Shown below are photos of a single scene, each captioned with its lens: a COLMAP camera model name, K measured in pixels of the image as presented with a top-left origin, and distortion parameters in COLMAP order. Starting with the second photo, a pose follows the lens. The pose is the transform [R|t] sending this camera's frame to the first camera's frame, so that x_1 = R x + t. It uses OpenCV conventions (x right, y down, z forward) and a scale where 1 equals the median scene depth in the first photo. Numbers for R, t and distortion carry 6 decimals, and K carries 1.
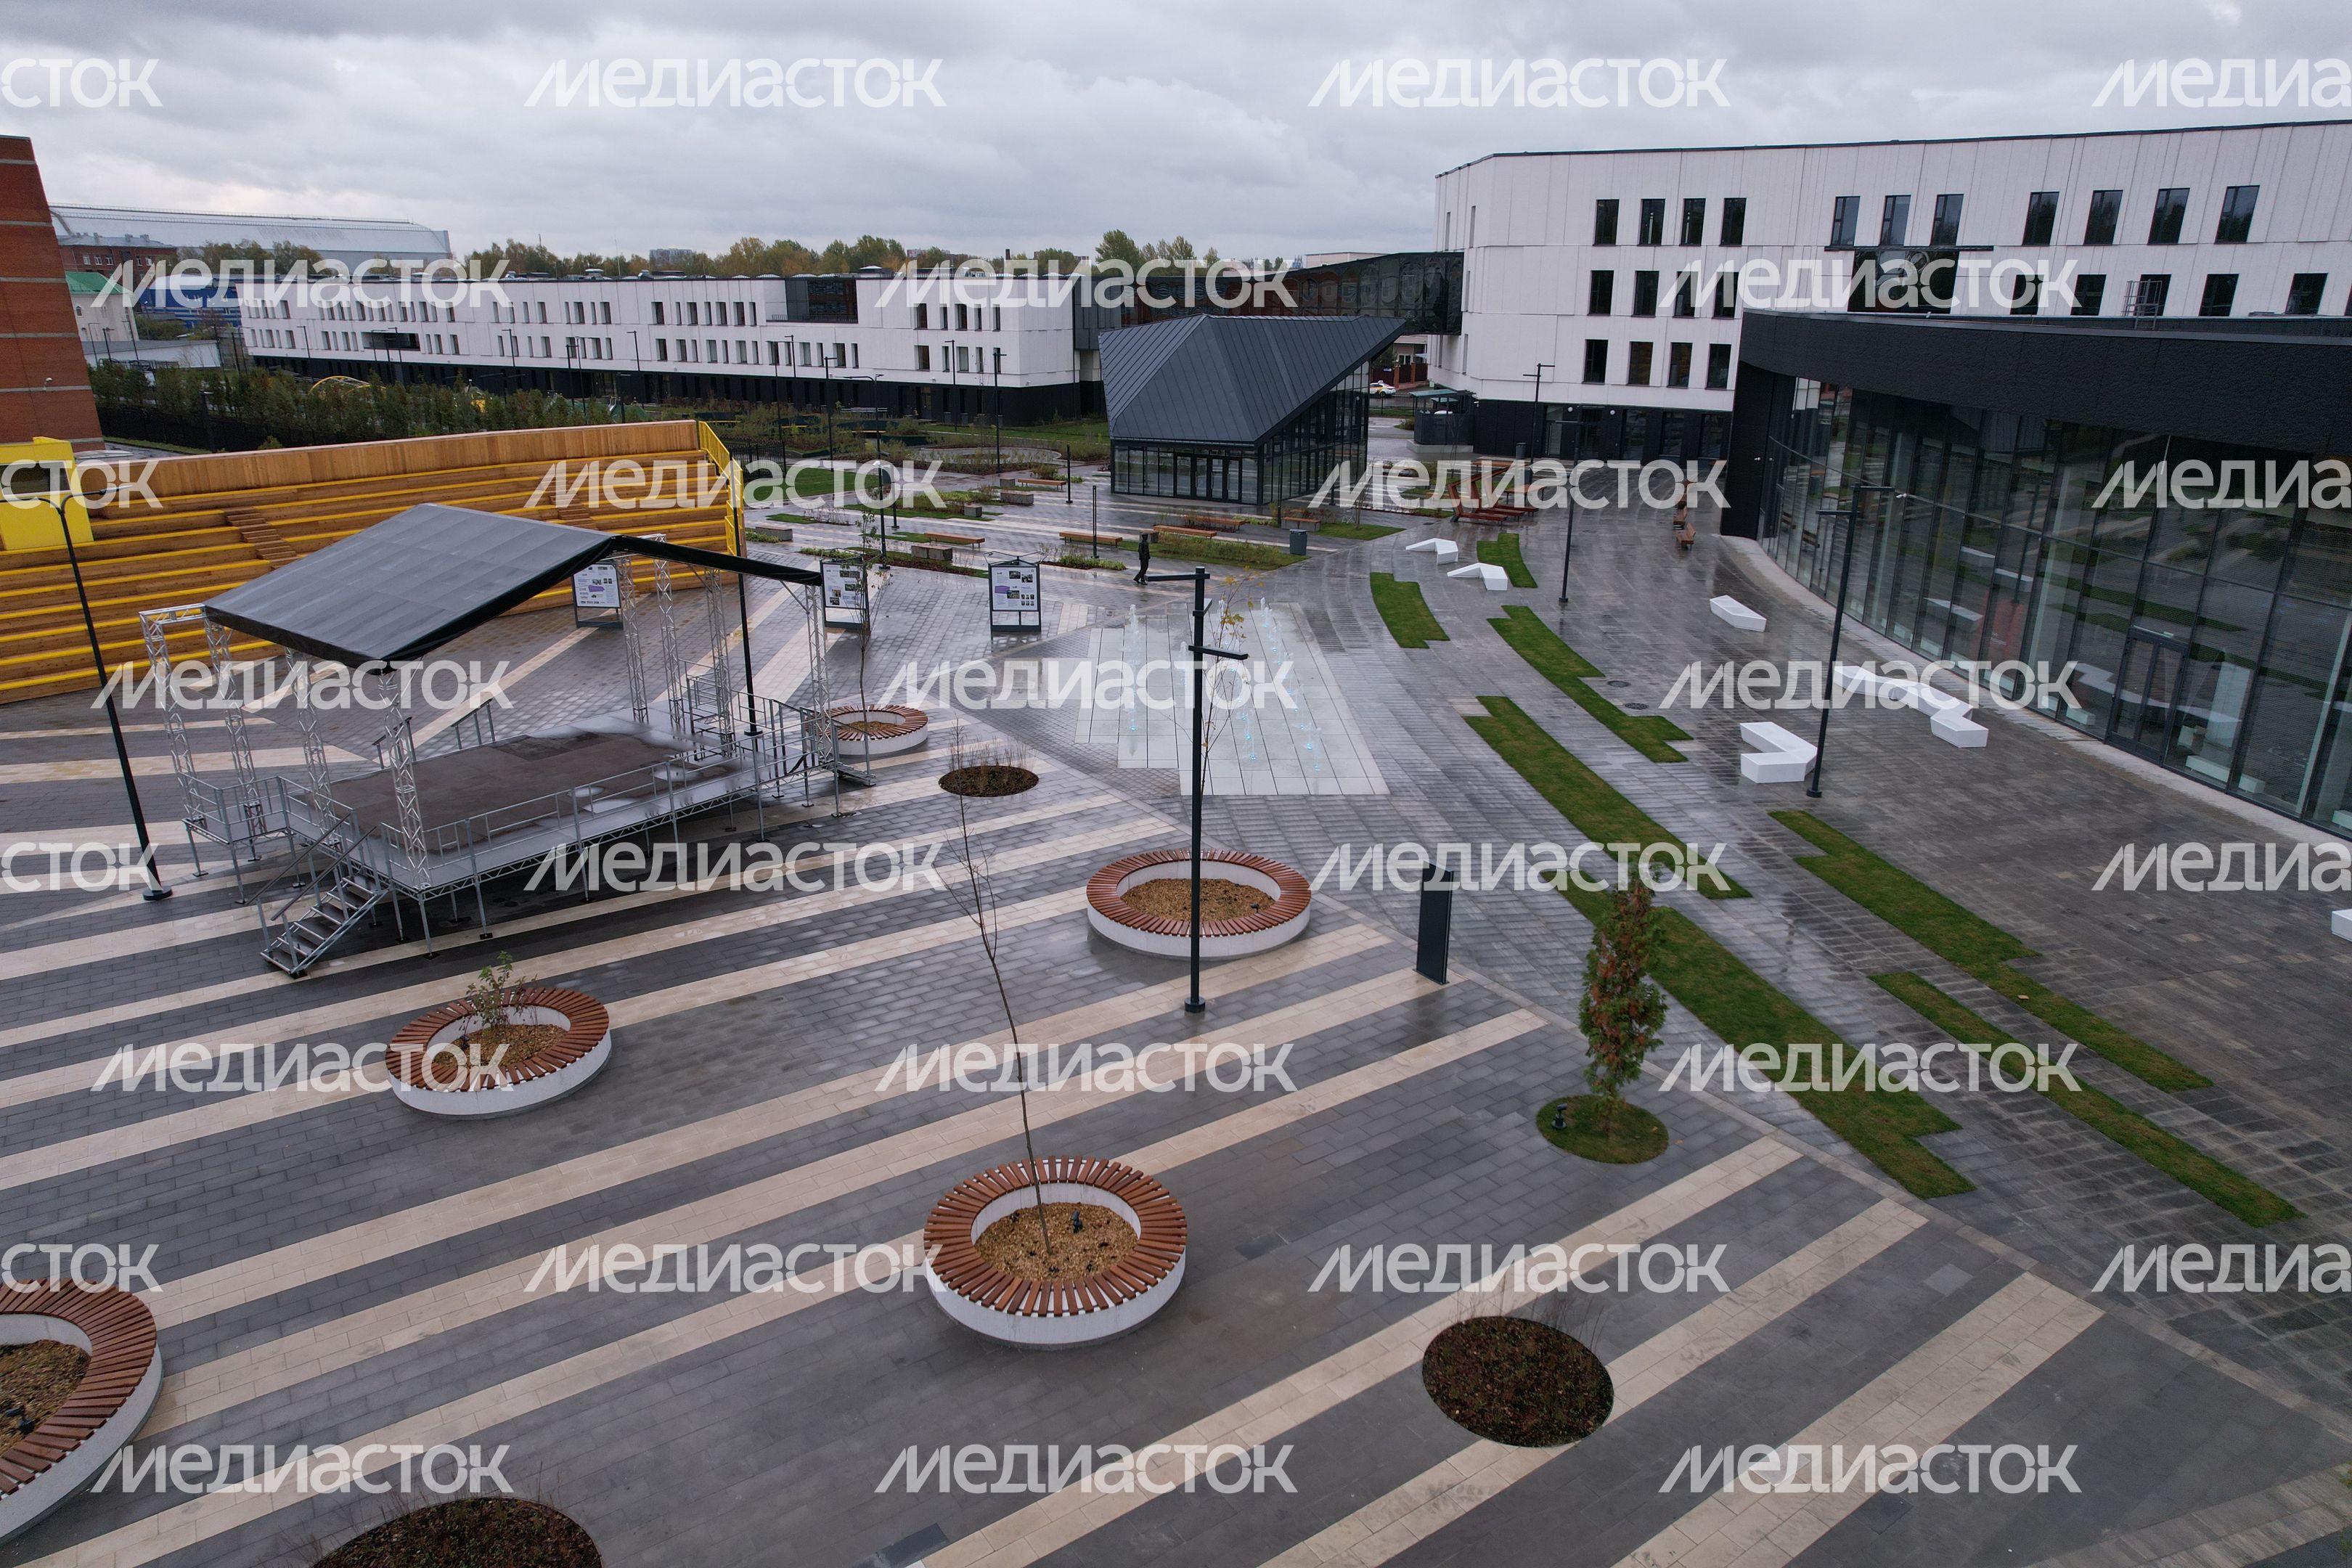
lens RADIAL K [[1498.8, 0, 1183.0], [0, 1498.8, 780.0], [0, 0, 1]] dist [-0.061632, 0.056169]
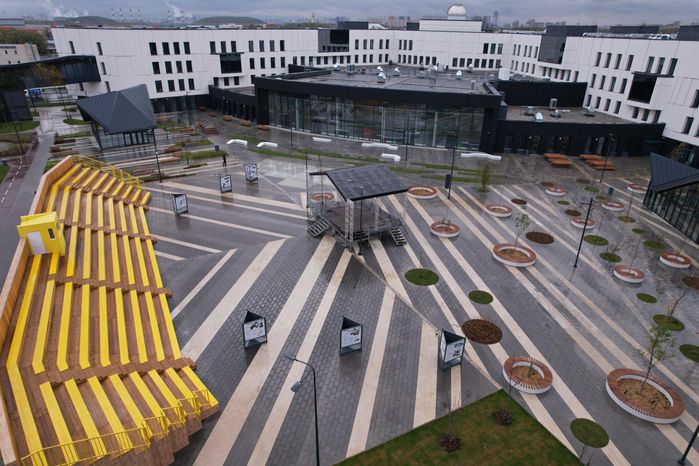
lens RADIAL K [[445.4, 0, 349.8], [0, 445.4, 230.7], [0, 0, 1]] dist [-0.061632, 0.056169]
pose [[0.437770, -0.382319, 0.813750, -0.562449], [0.278245, 0.918262, 0.281735, -0.128968], [-0.854948, 0.103087, 0.508366, 0.066878]]
